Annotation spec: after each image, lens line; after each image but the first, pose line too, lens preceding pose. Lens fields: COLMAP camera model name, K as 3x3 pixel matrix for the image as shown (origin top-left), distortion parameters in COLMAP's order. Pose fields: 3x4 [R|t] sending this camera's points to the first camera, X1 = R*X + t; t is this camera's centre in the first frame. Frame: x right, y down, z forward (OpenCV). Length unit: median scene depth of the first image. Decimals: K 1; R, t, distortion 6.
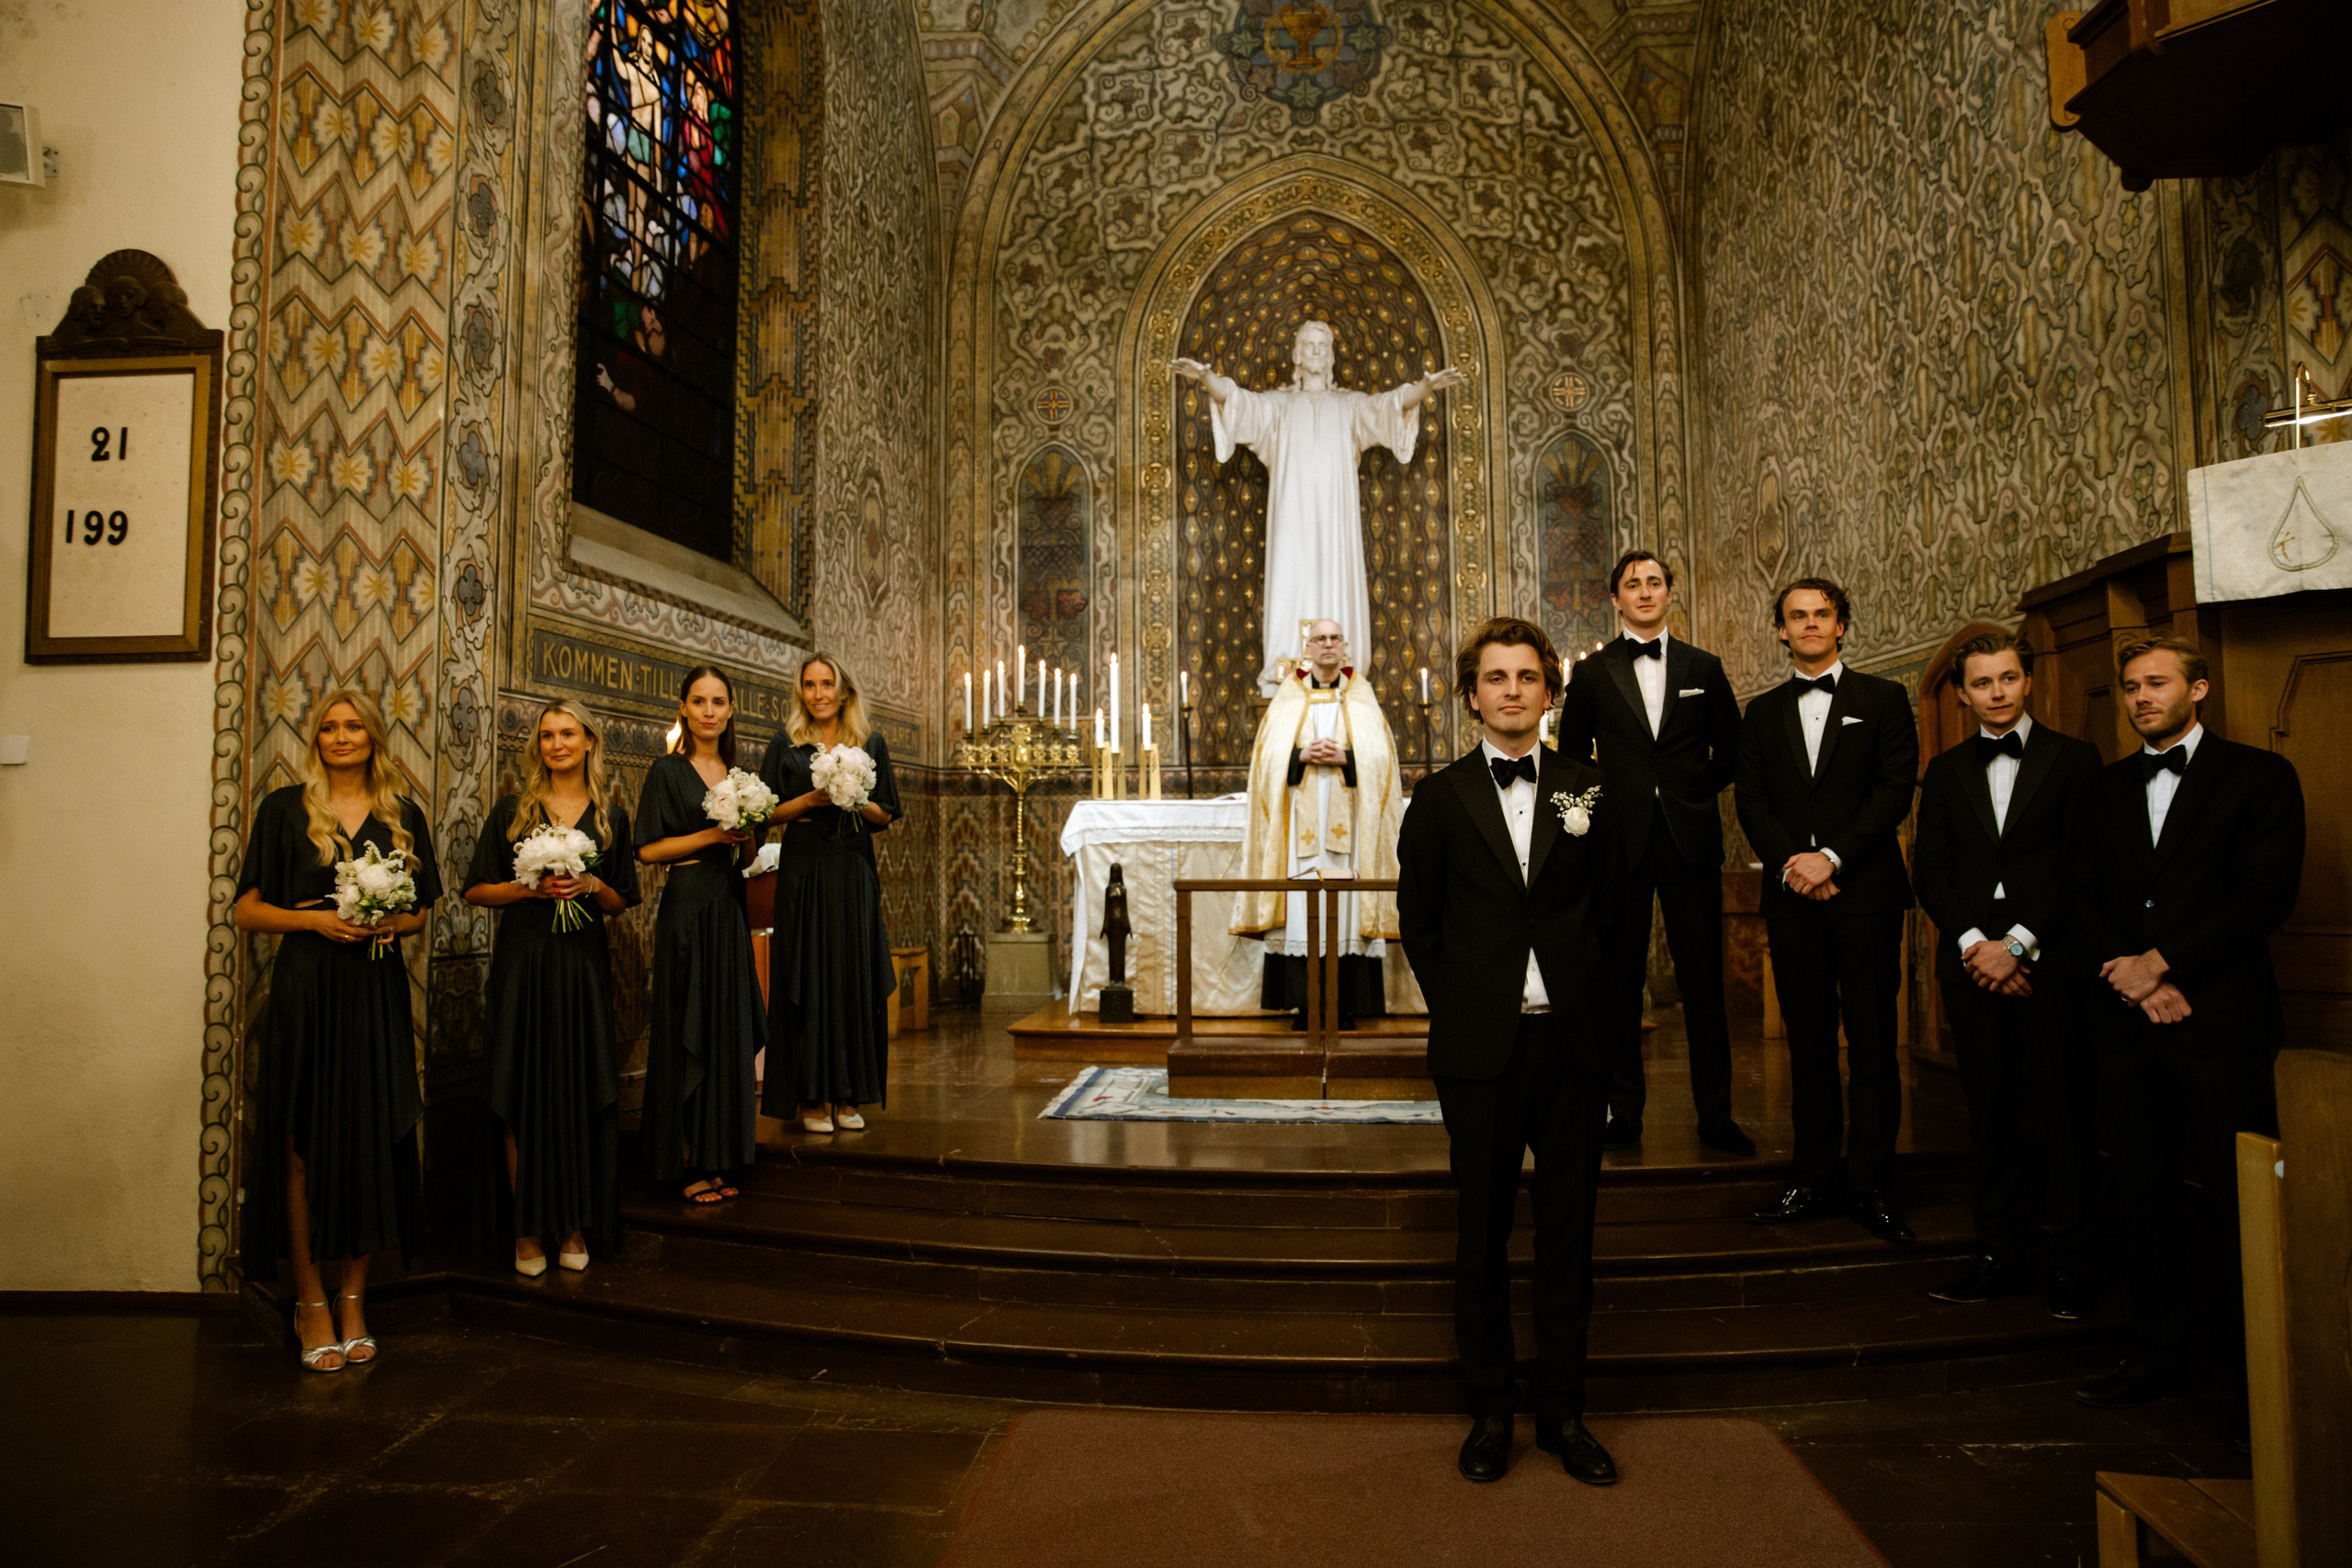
lens RADIAL K [[1574.3, 0, 1183.8], [0, 1574.3, 774.6], [0, 0, 1]] dist [-0.125051, 0.097324]
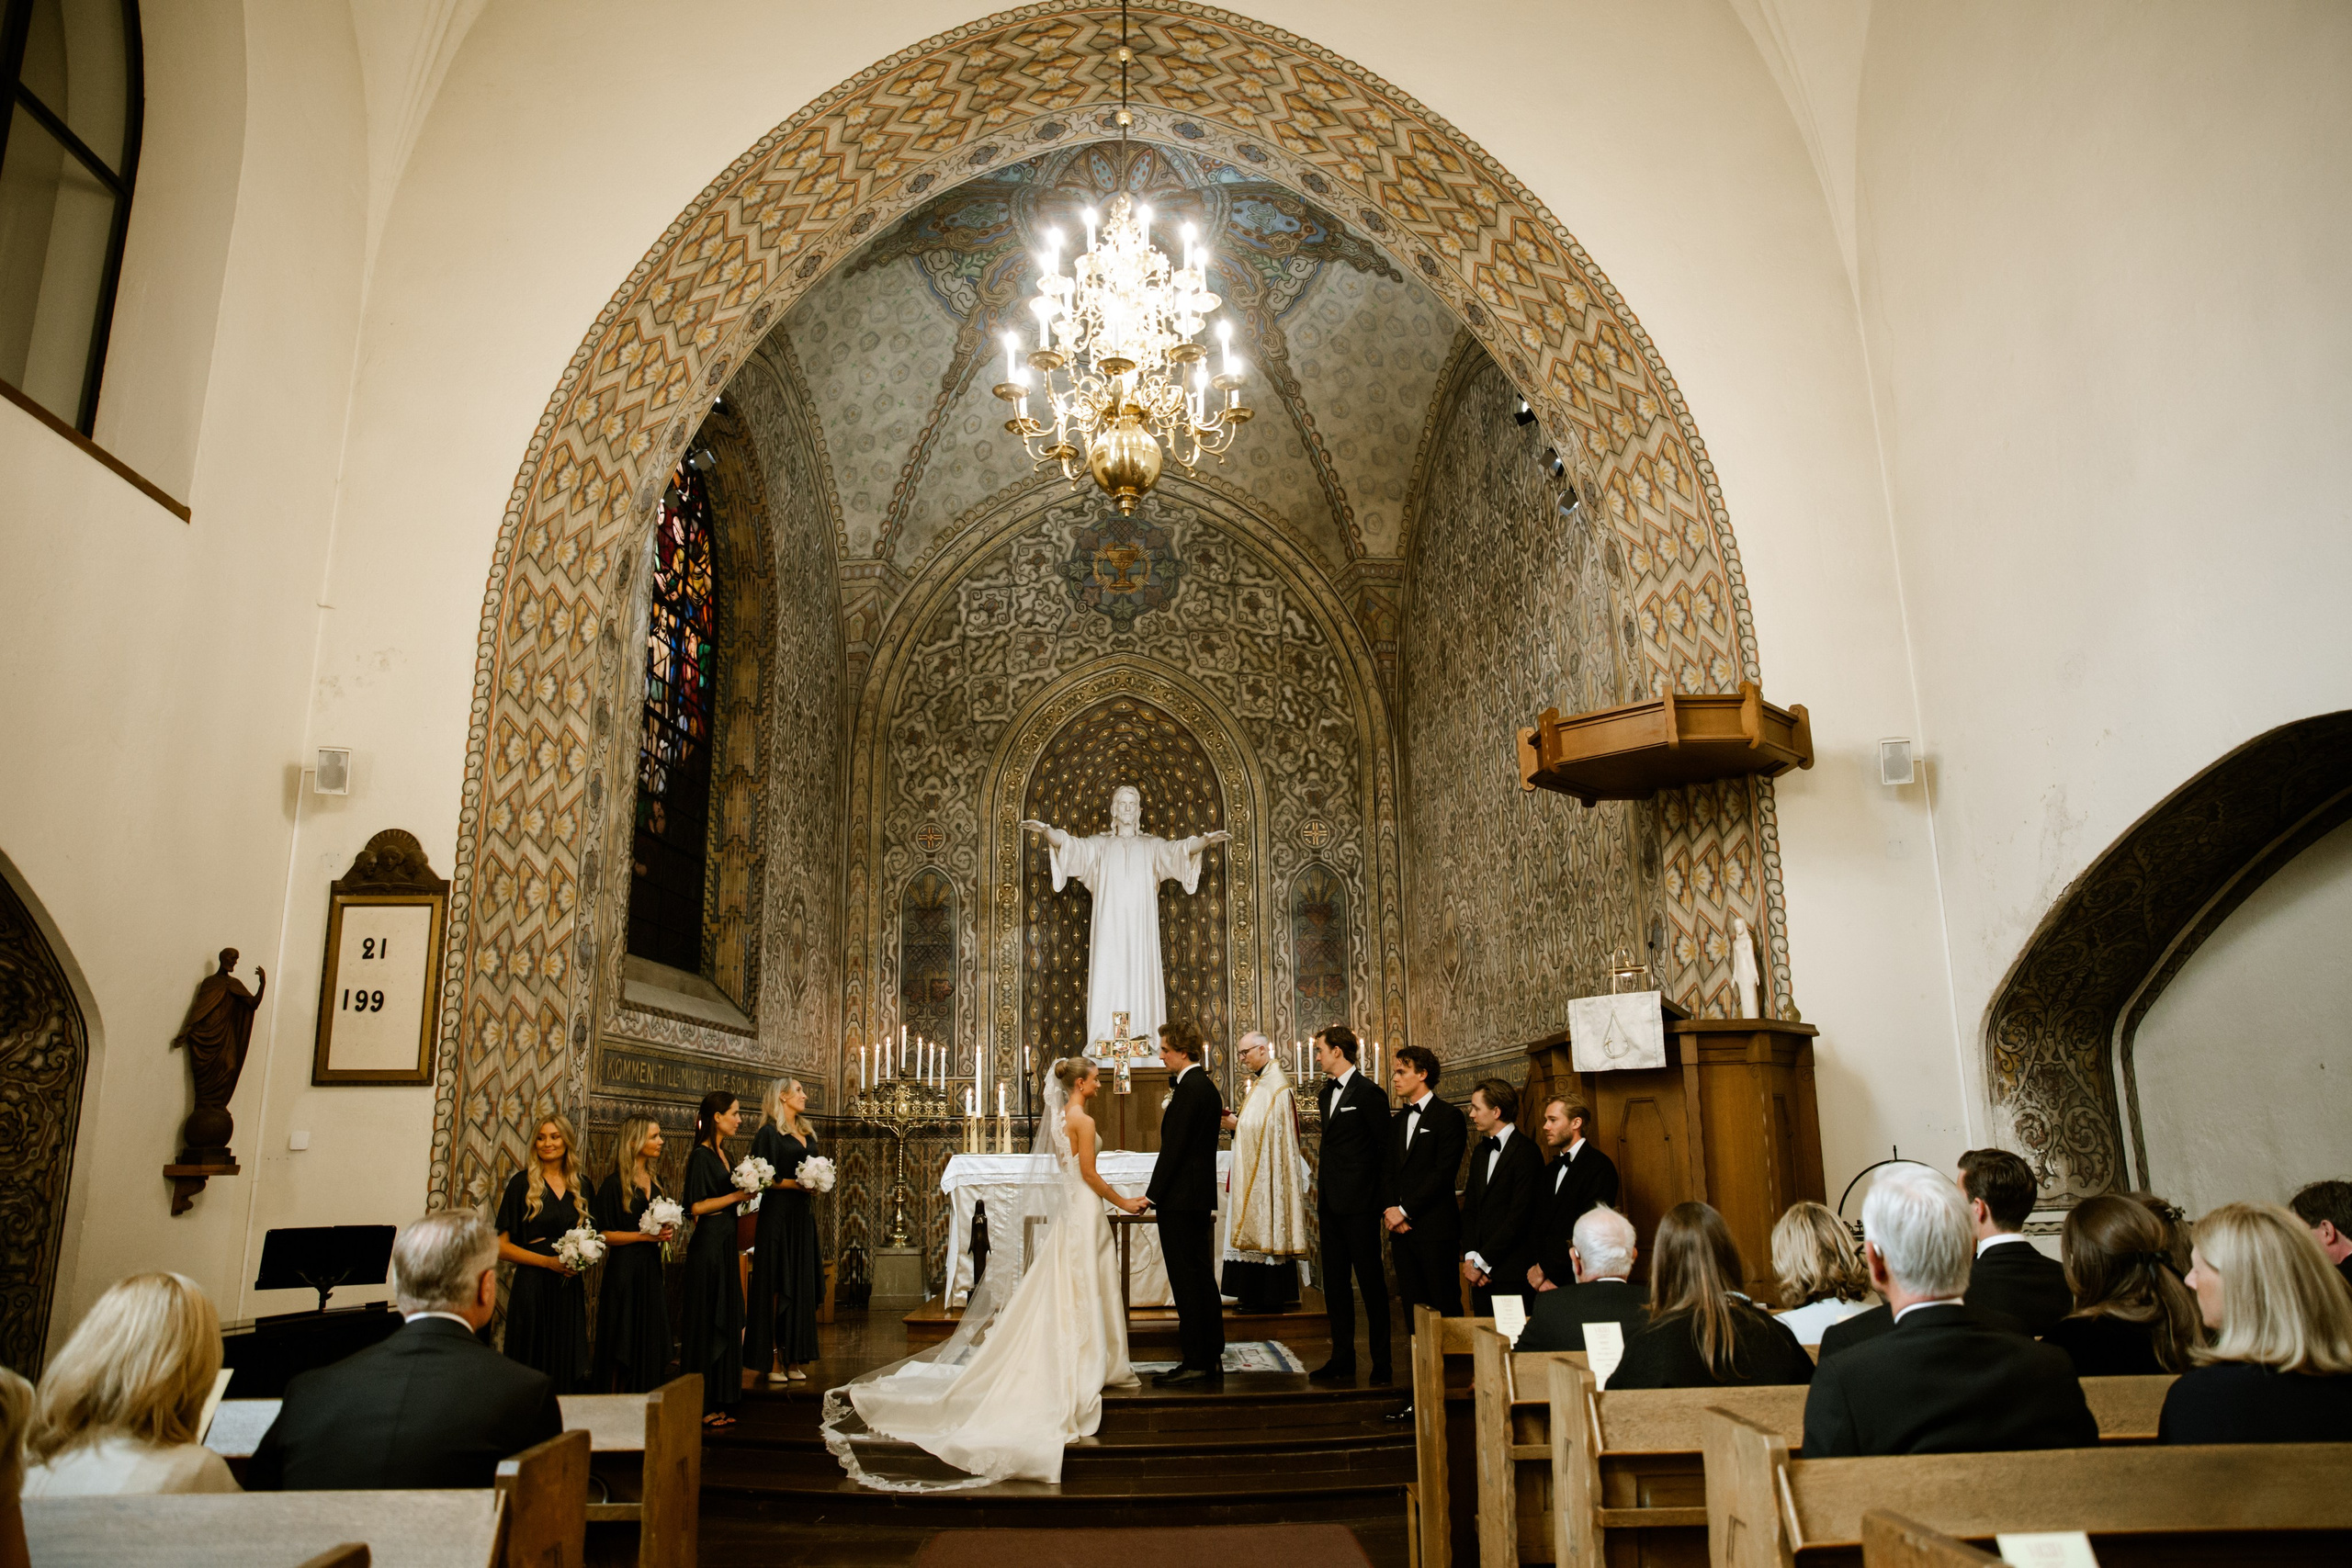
lens RADIAL K [[1574.3, 0, 1183.8], [0, 1574.3, 774.6], [0, 0, 1]] dist [-0.125051, 0.097324]
pose [[0.994540, 0.016903, 0.102983, -0.008137], [0.002322, 0.982968, -0.183764, -0.045483], [-0.104335, 0.182999, 0.977561, -0.340284]]
